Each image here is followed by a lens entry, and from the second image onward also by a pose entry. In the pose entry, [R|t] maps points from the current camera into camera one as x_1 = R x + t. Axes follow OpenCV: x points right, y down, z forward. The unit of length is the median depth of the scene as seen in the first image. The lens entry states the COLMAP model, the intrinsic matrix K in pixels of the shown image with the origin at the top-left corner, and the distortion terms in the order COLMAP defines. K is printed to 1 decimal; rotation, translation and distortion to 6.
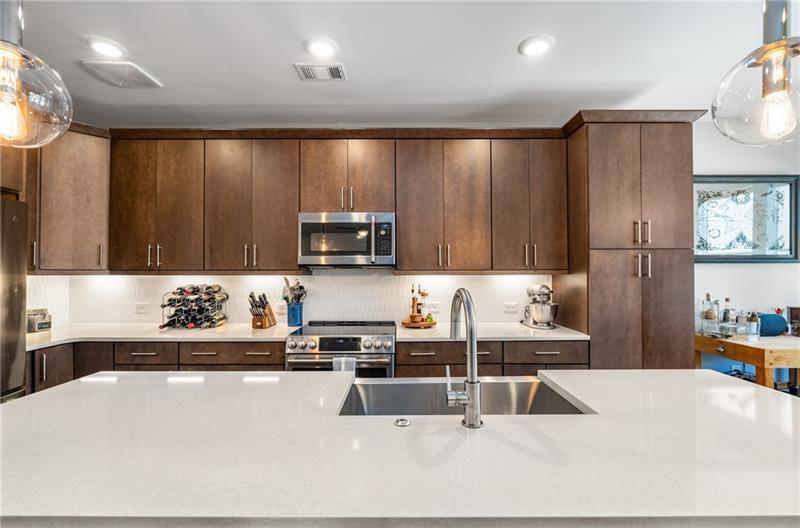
lens RADIAL K [[356.6, 0, 404.1], [0, 356.6, 269.6], [0, 0, 1]] dist [-0.000148, 0.000243]
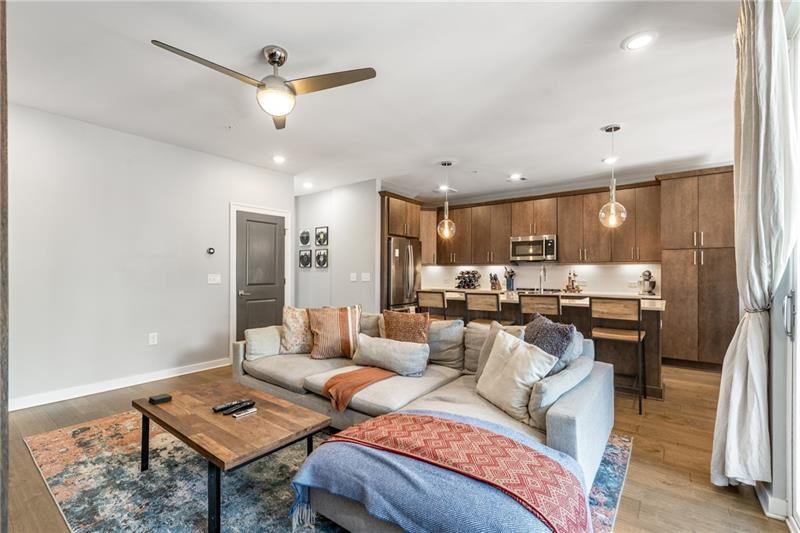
lens RADIAL K [[356.6, 0, 405.9], [0, 356.6, 268.5], [0, 0, 1]] dist [-0.000148, 0.000243]
pose [[0.787900, -0.001923, -0.615800, 0.529102], [0.002759, 0.999996, 0.000408, 0.030163], [0.615797, -0.002020, 0.787902, -1.085736]]
